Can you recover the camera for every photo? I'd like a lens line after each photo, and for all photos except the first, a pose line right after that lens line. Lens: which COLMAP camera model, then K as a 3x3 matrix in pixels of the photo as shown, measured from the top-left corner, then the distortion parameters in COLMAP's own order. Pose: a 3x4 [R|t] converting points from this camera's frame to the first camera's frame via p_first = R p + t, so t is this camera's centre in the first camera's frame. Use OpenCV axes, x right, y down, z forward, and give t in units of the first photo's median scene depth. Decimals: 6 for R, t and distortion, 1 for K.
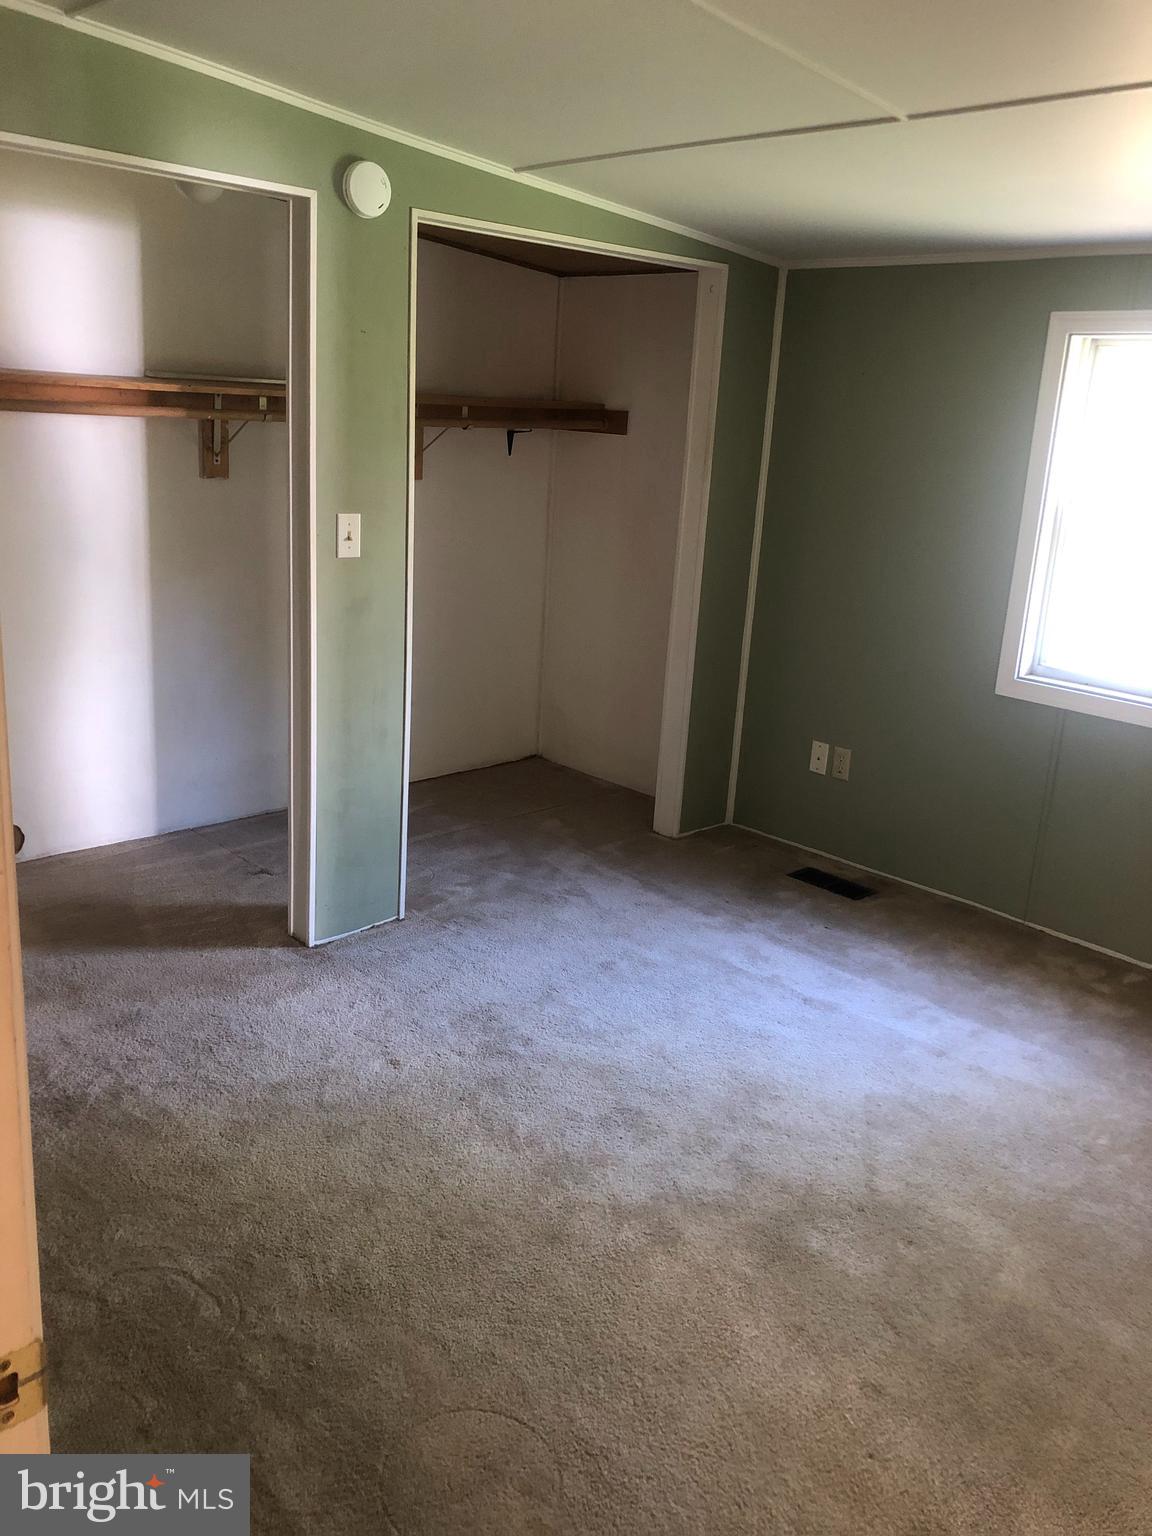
lens RADIAL K [[1261.6, 0, 573.7], [0, 1261.6, 761.9], [0, 0, 1]] dist [-0.004439, -0.011307]
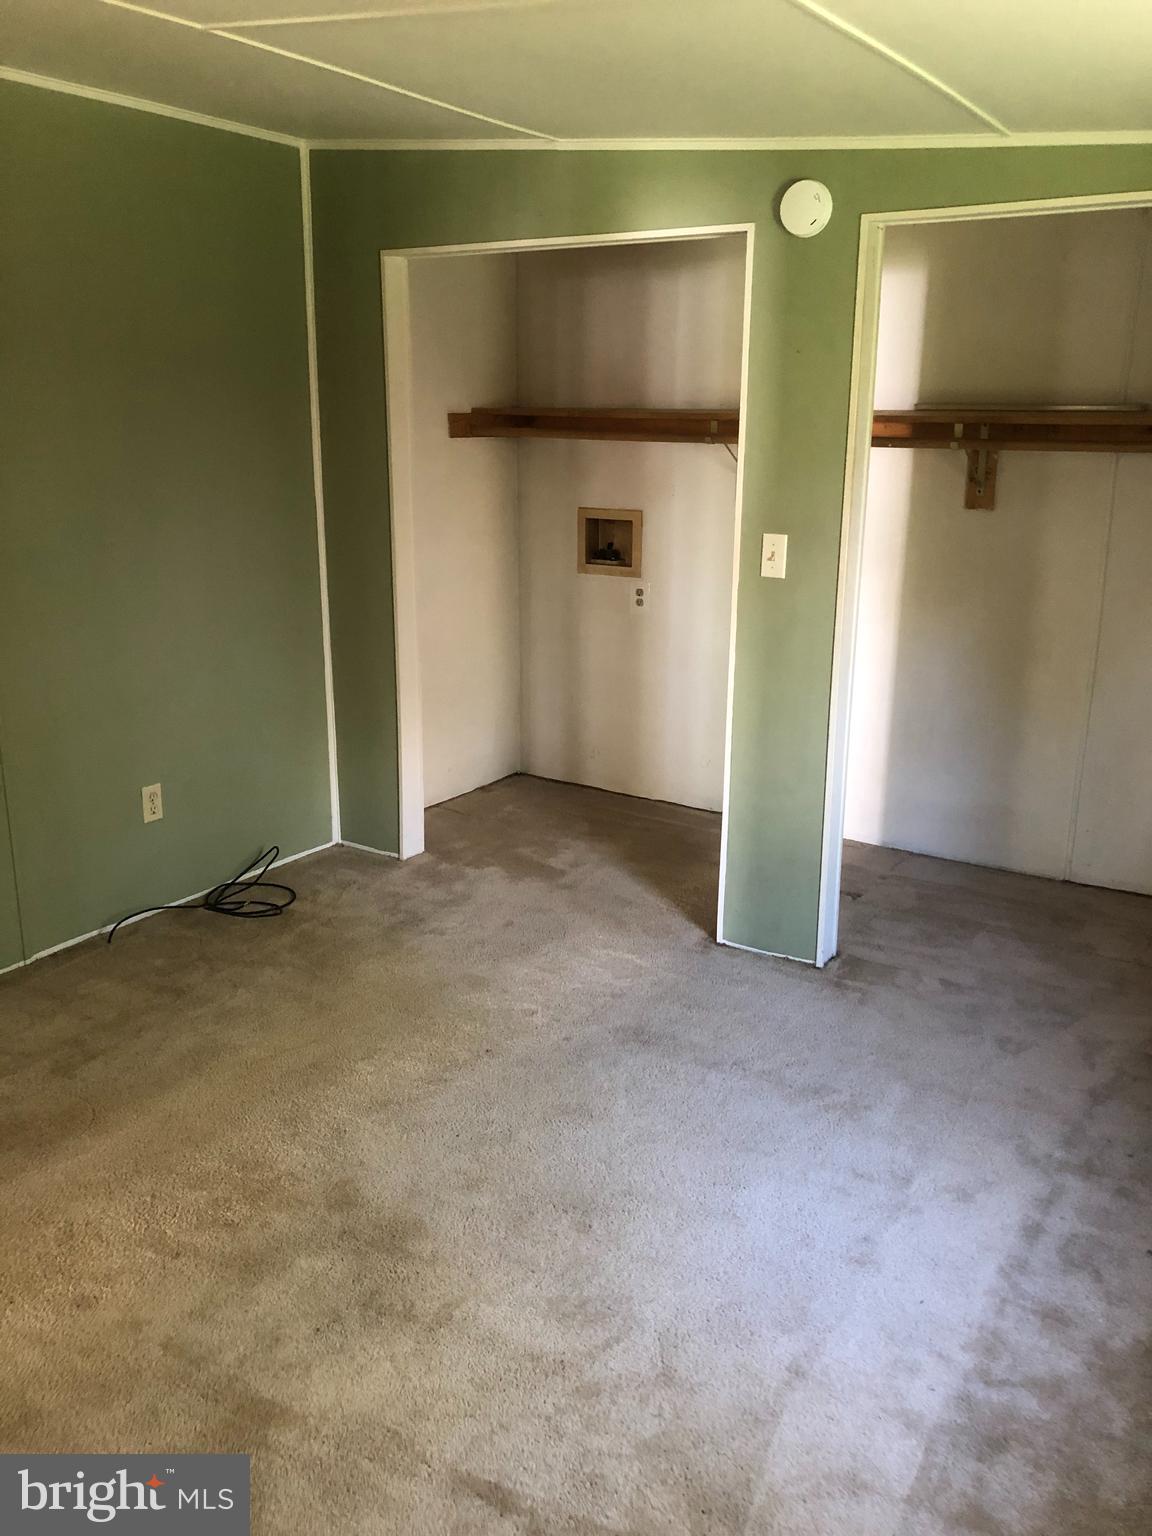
lens RADIAL K [[1261.6, 0, 573.7], [0, 1261.6, 772.9], [0, 0, 1]] dist [-0.004439, -0.011307]
pose [[0.214679, 0.217631, -0.952129, 0.704403], [-0.257344, 0.953014, 0.159809, -0.120385], [0.942172, 0.210717, 0.260598, 0.559122]]
